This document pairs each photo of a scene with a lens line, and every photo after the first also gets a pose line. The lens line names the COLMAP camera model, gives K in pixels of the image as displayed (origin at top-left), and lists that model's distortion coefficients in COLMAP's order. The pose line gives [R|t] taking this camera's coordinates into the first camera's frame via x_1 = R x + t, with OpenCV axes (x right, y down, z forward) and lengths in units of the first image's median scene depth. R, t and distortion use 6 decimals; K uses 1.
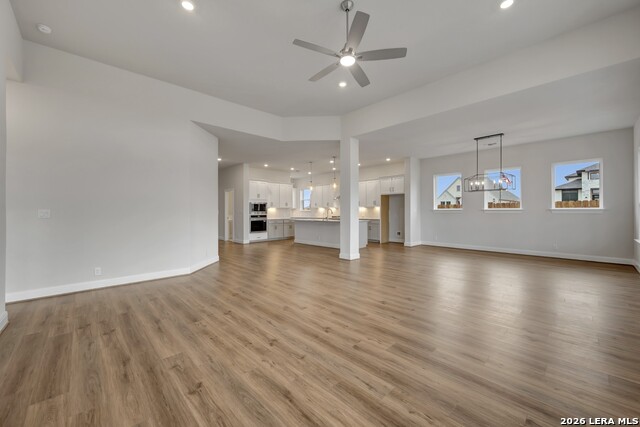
lens RADIAL K [[256.0, 0, 320.2], [0, 256.0, 211.9], [0, 0, 1]] dist [-0.000365, -0.000016]
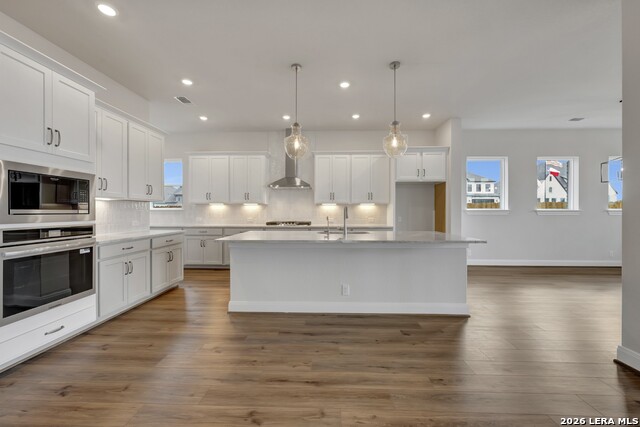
lens RADIAL K [[258.0, 0, 322.7], [0, 258.0, 210.0], [0, 0, 1]] dist [0.002136, 0.000273]
pose [[0.704115, 0.010797, 0.710004, -0.255568], [-0.002040, 0.999911, -0.013183, 0.000759], [-0.710083, 0.007834, 0.704074, 0.736983]]
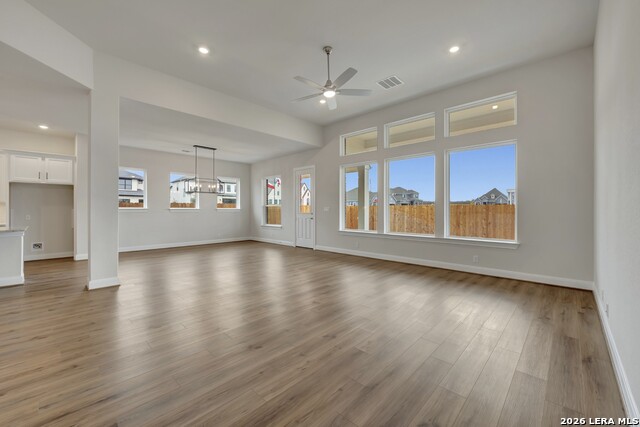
lens RADIAL K [[258.4, 0, 325.5], [0, 258.4, 208.7], [0, 0, 1]] dist [-0.001038, -0.000110]
pose [[-0.061465, 0.008430, 0.998074, -0.375612], [0.006101, 0.999949, -0.008071, 0.002103], [-0.998091, 0.005593, -0.061513, 0.344020]]
